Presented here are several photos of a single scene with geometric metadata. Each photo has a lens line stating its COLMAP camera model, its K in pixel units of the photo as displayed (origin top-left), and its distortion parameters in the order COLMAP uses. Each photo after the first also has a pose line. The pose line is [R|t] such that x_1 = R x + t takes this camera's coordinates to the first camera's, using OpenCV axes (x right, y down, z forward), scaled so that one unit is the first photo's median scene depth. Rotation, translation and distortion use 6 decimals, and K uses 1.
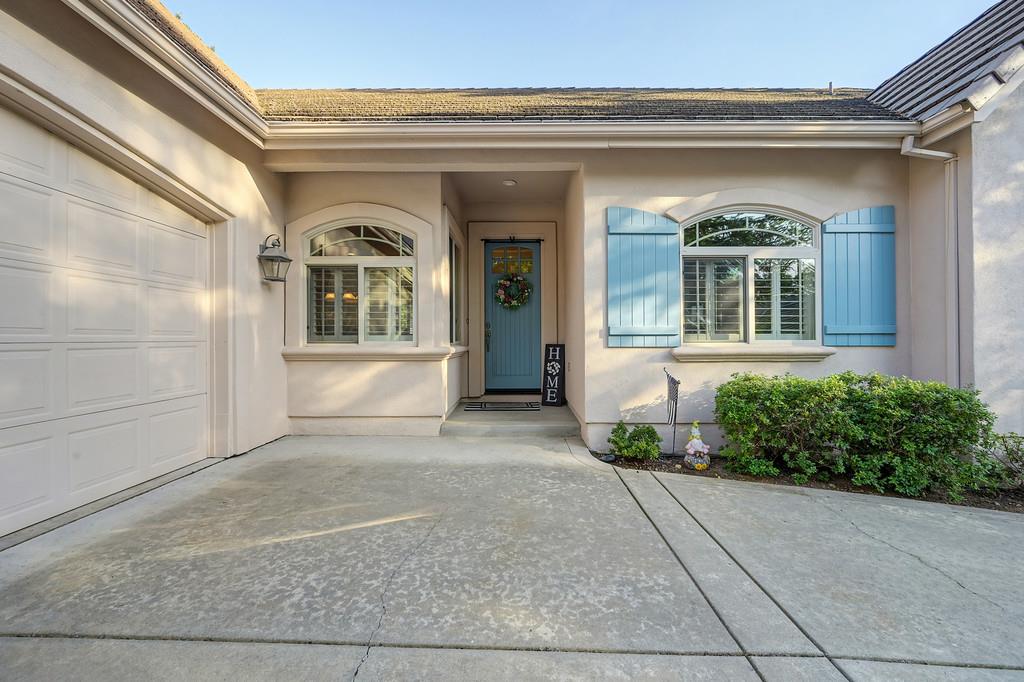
lens RADIAL K [[408.8, 0, 512.8], [0, 408.8, 331.2], [0, 0, 1]] dist [0.001264, 0.000581]
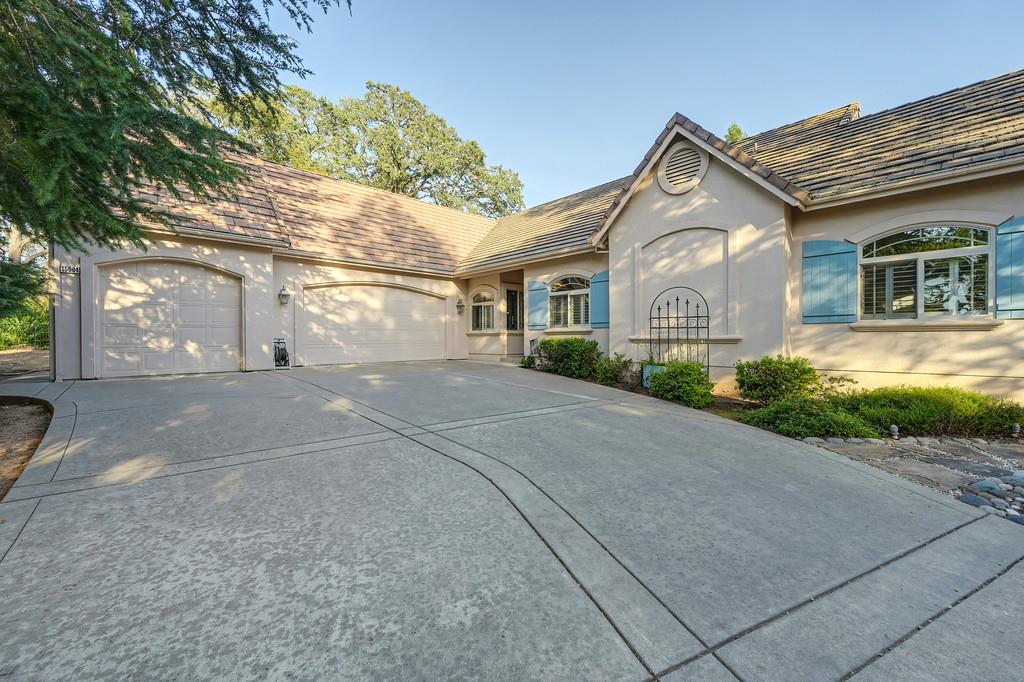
lens RADIAL K [[408.8, 0, 514.6], [0, 408.8, 342.7], [0, 0, 1]] dist [0.001264, 0.000581]
pose [[0.672029, 0.007370, -0.740488, 2.272885], [0.000285, 0.999948, 0.010211, 0.102050], [0.740525, -0.007073, 0.671992, -0.998443]]
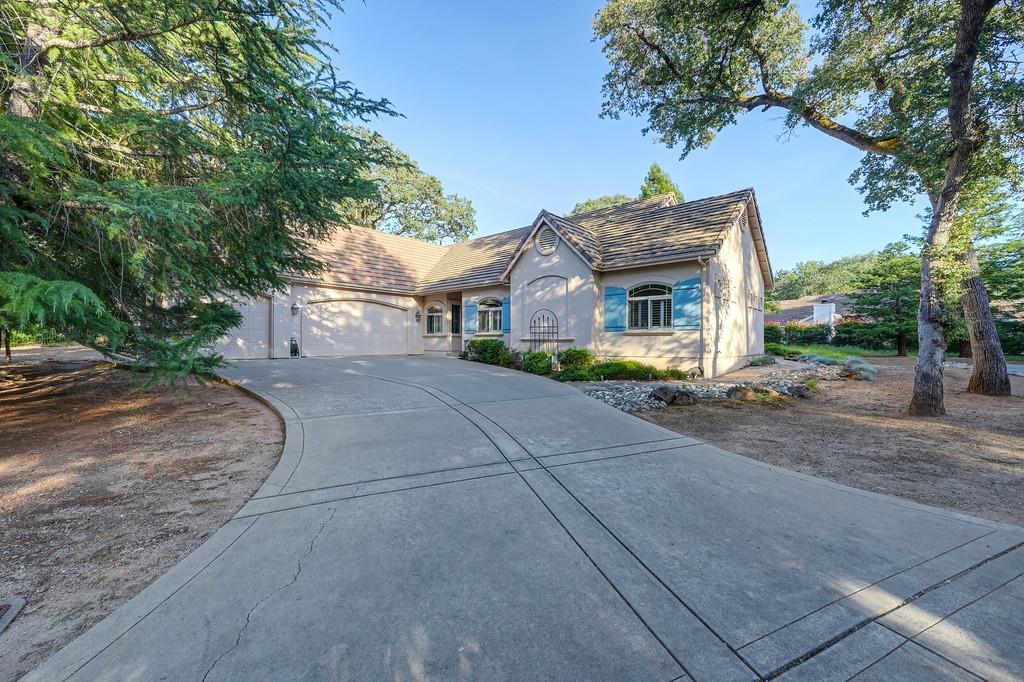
lens RADIAL K [[408.8, 0, 505.0], [0, 408.8, 338.5], [0, 0, 1]] dist [0.001264, 0.000581]
pose [[0.719751, -0.001377, -0.694231, 3.407880], [-0.007993, 0.999915, -0.010269, 0.134811], [0.694186, 0.012940, 0.719679, -1.717436]]
